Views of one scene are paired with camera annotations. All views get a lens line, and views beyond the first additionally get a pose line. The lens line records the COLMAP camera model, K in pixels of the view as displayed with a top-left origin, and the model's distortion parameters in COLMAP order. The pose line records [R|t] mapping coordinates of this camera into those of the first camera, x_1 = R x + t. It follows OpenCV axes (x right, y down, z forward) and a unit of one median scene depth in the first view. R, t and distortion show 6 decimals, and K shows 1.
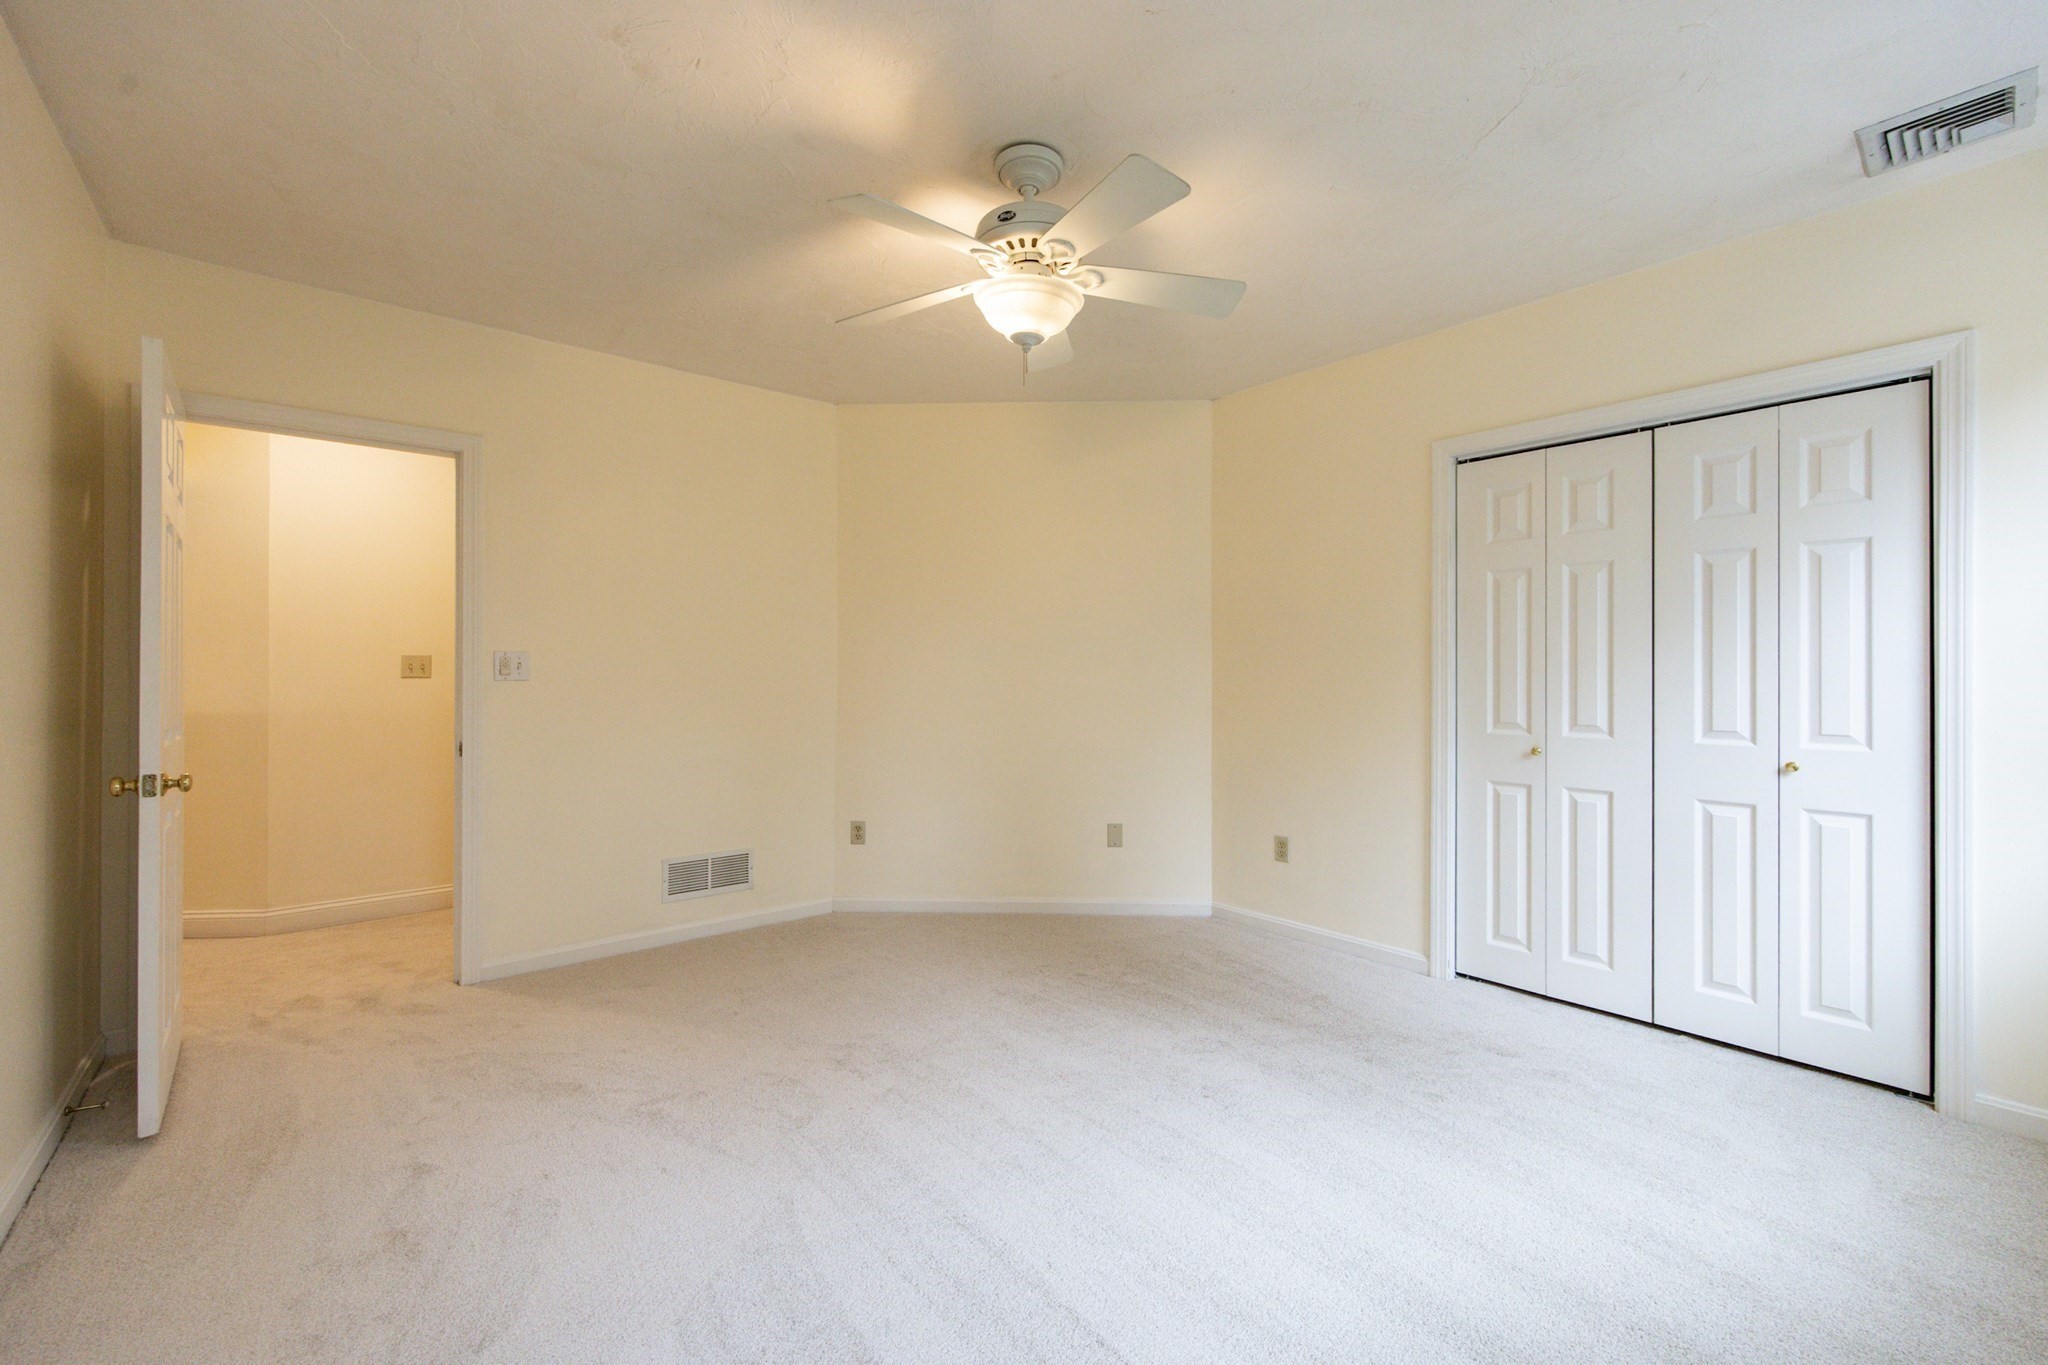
lens RADIAL K [[838.8, 0, 1024.6], [0, 838.8, 662.7], [0, 0, 1]] dist [-0.002453, -0.000395]
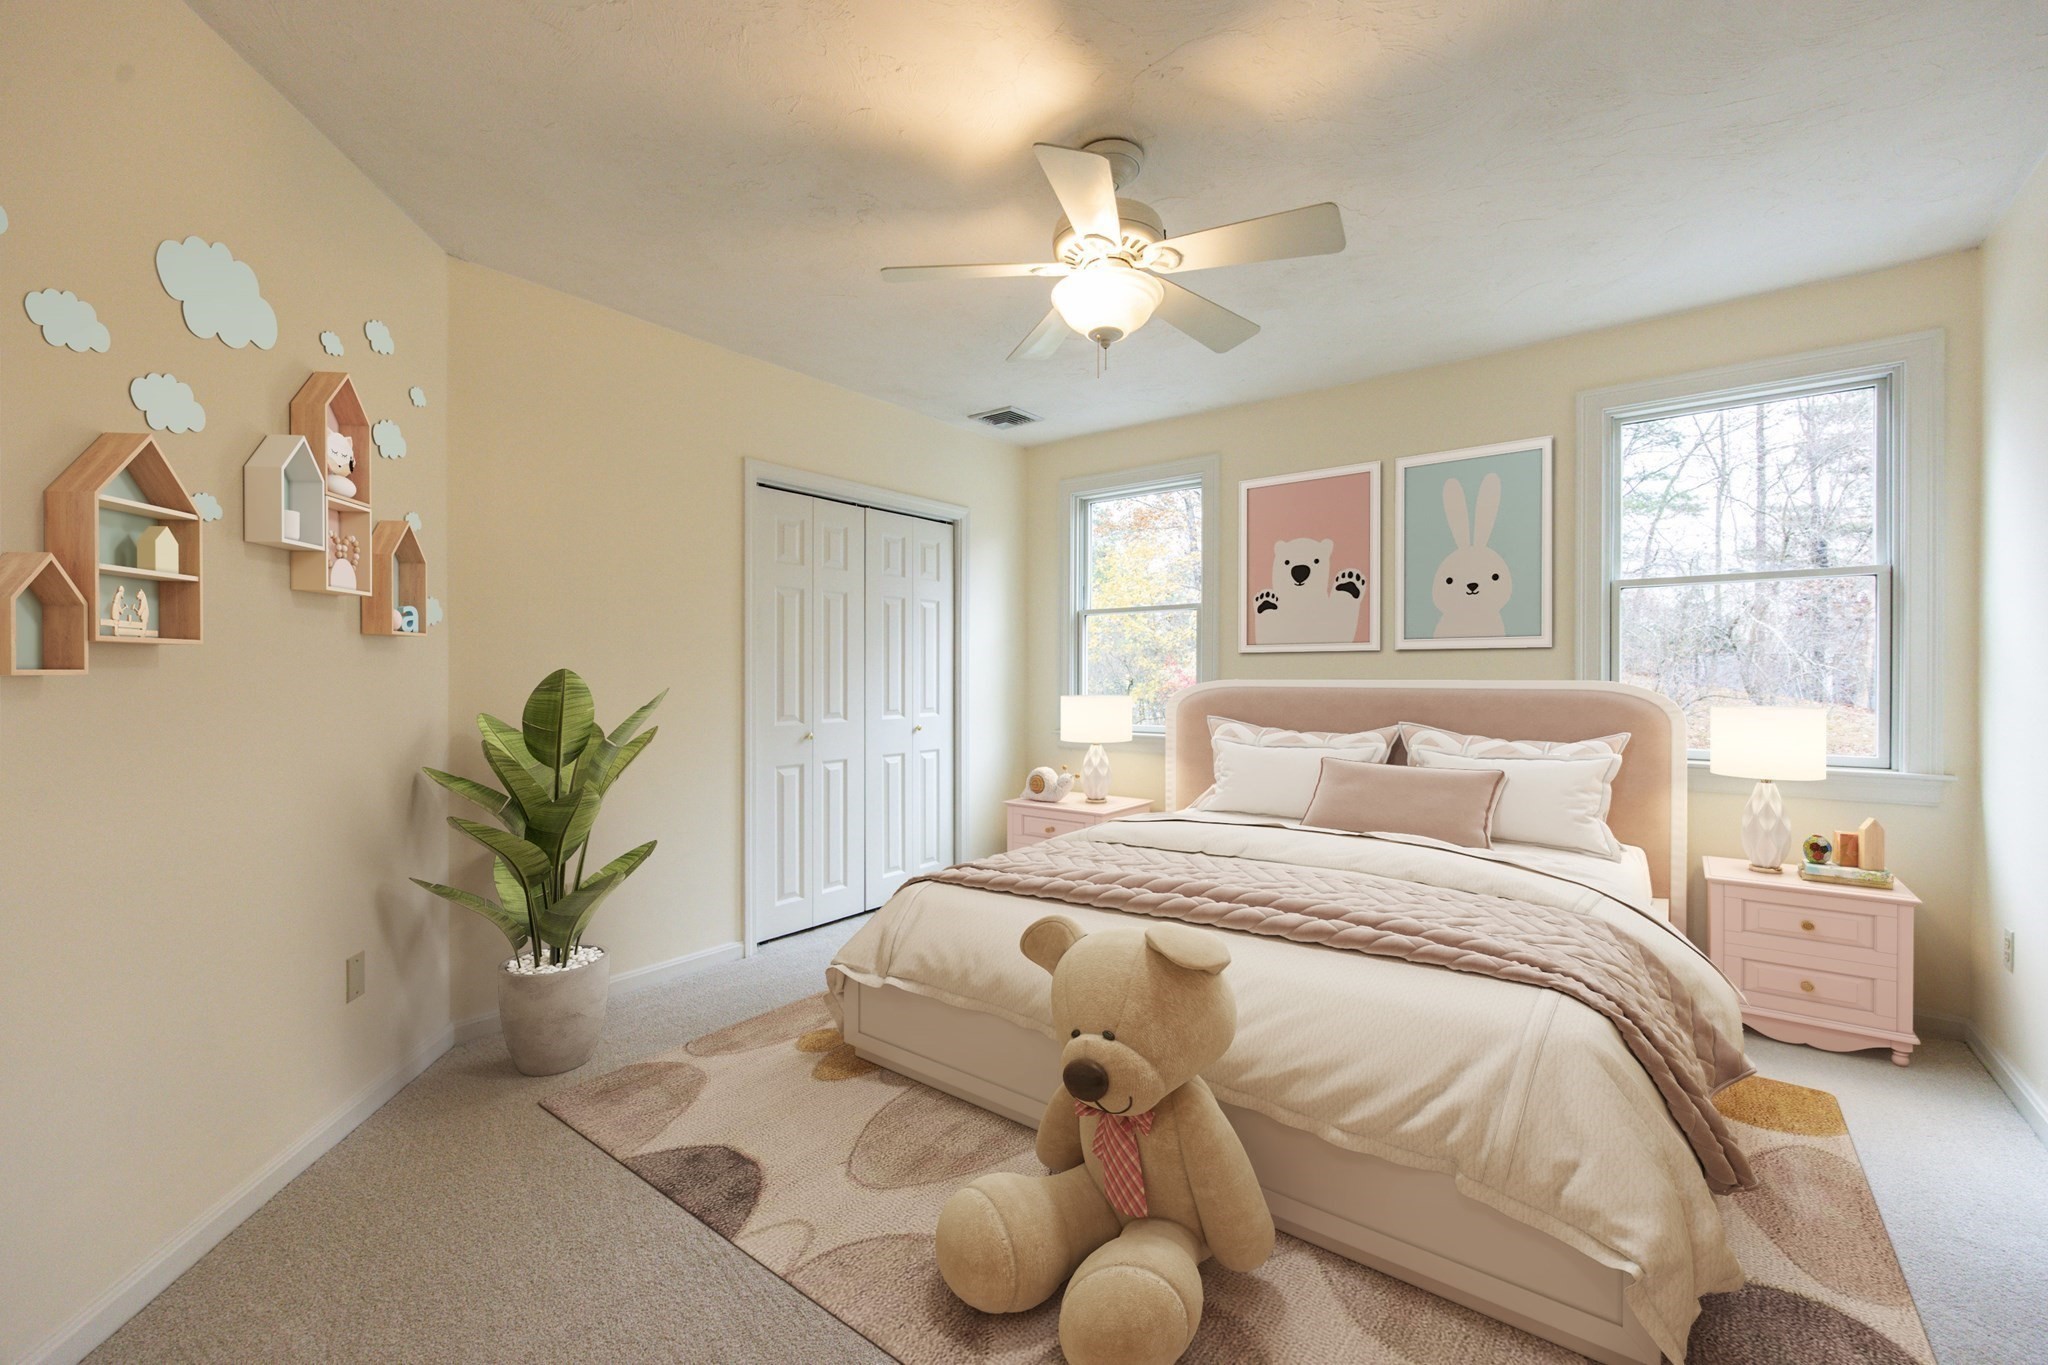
lens RADIAL K [[855.2, 0, 1026.8], [0, 855.2, 671.7], [0, 0, 1]] dist [0.000084, 0.000099]
pose [[-0.202509, 0.002983, 0.979276, -0.717040], [-0.004602, 0.999981, -0.003998, 0.013671], [-0.979270, -0.005316, -0.202492, 0.949023]]
